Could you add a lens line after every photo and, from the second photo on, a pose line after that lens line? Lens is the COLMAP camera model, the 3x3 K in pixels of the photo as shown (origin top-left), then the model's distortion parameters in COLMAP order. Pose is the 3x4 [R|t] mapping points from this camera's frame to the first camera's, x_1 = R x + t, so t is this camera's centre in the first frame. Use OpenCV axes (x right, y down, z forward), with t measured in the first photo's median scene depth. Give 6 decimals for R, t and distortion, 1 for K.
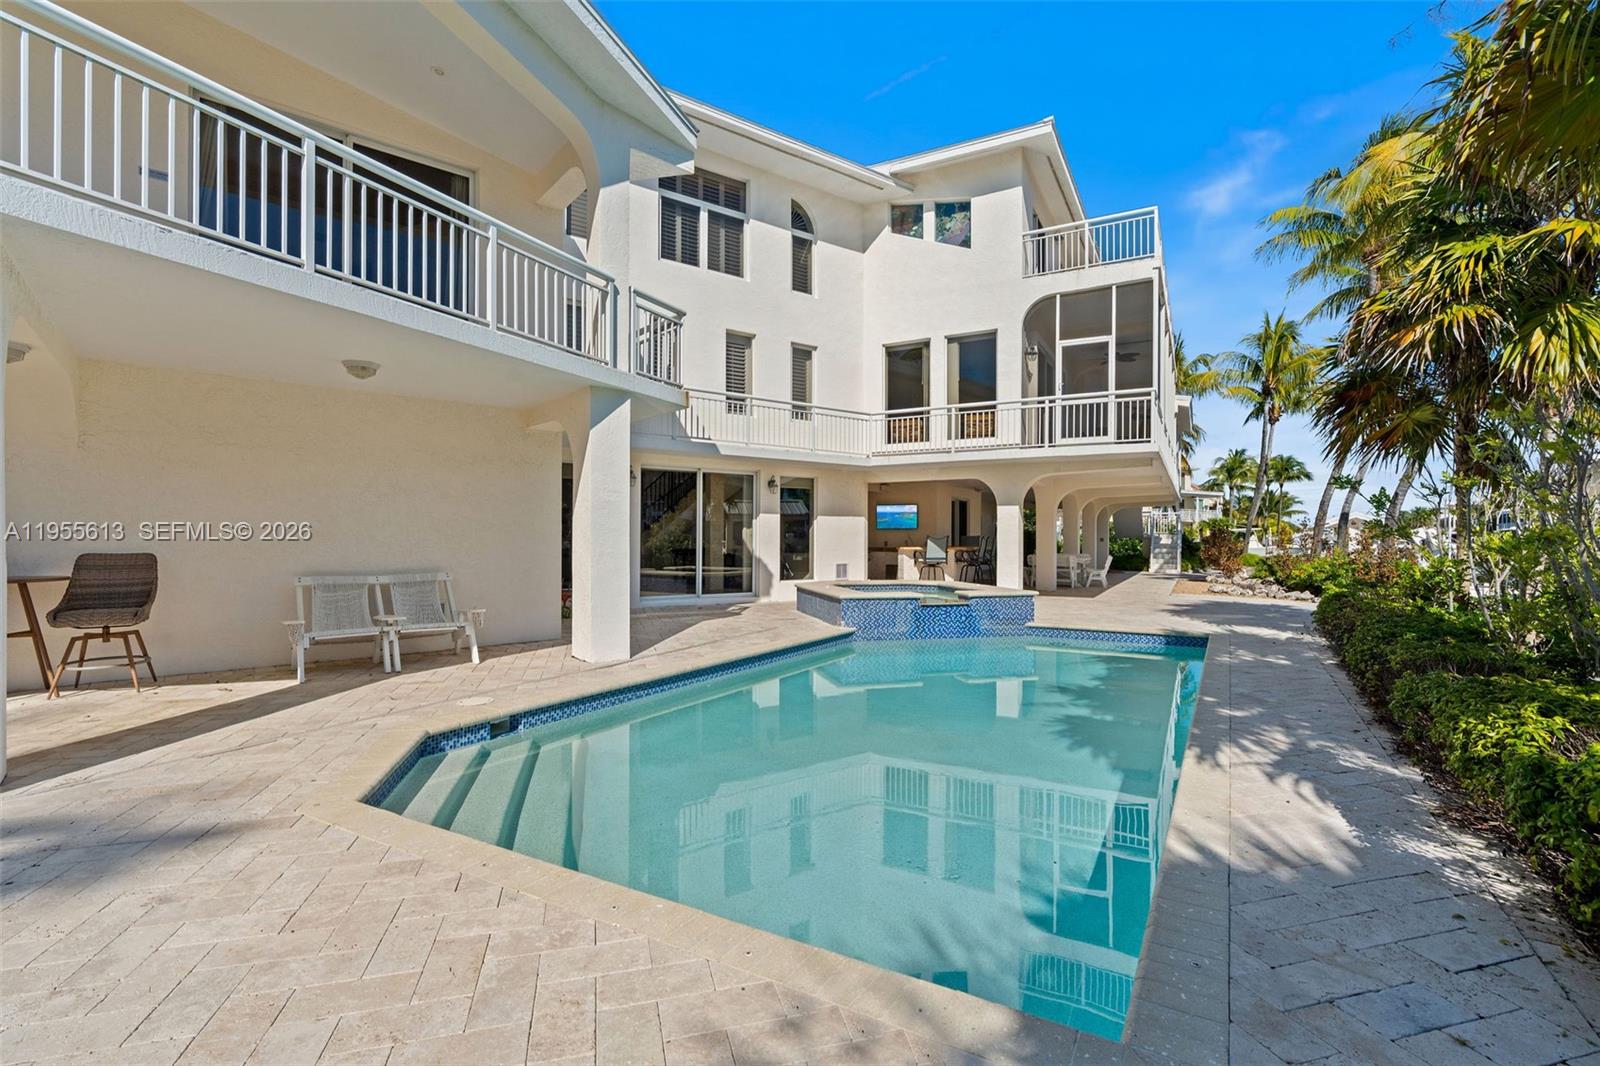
lens RADIAL K [[719.0, 0, 800.0], [0, 719.0, 533.0], [0, 0, 1]] dist [0.017334, -0.000005]
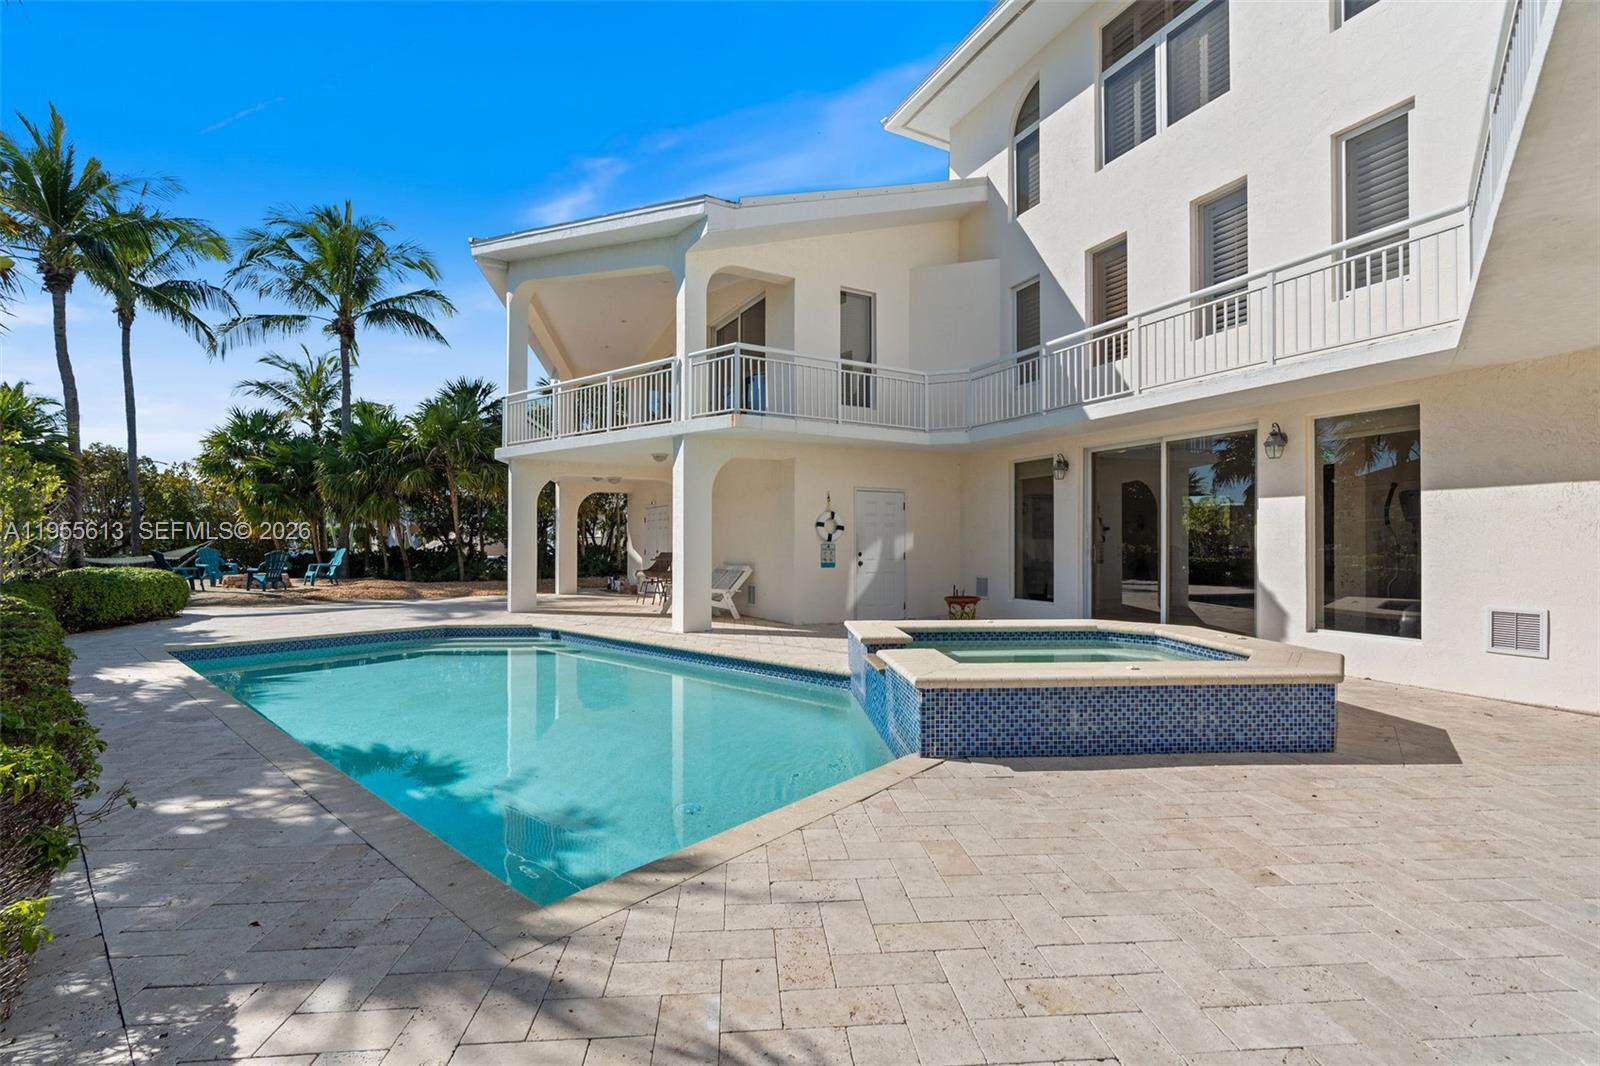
lens RADIAL K [[719.0, 0, 800.0], [0, 719.0, 533.0], [0, 0, 1]] dist [0.017334, -0.000005]
pose [[-0.183629, -0.004548, -0.982985, 0.564401], [0.008373, 0.999946, -0.006191, 0.000094], [0.982960, -0.009368, -0.183581, 0.783226]]
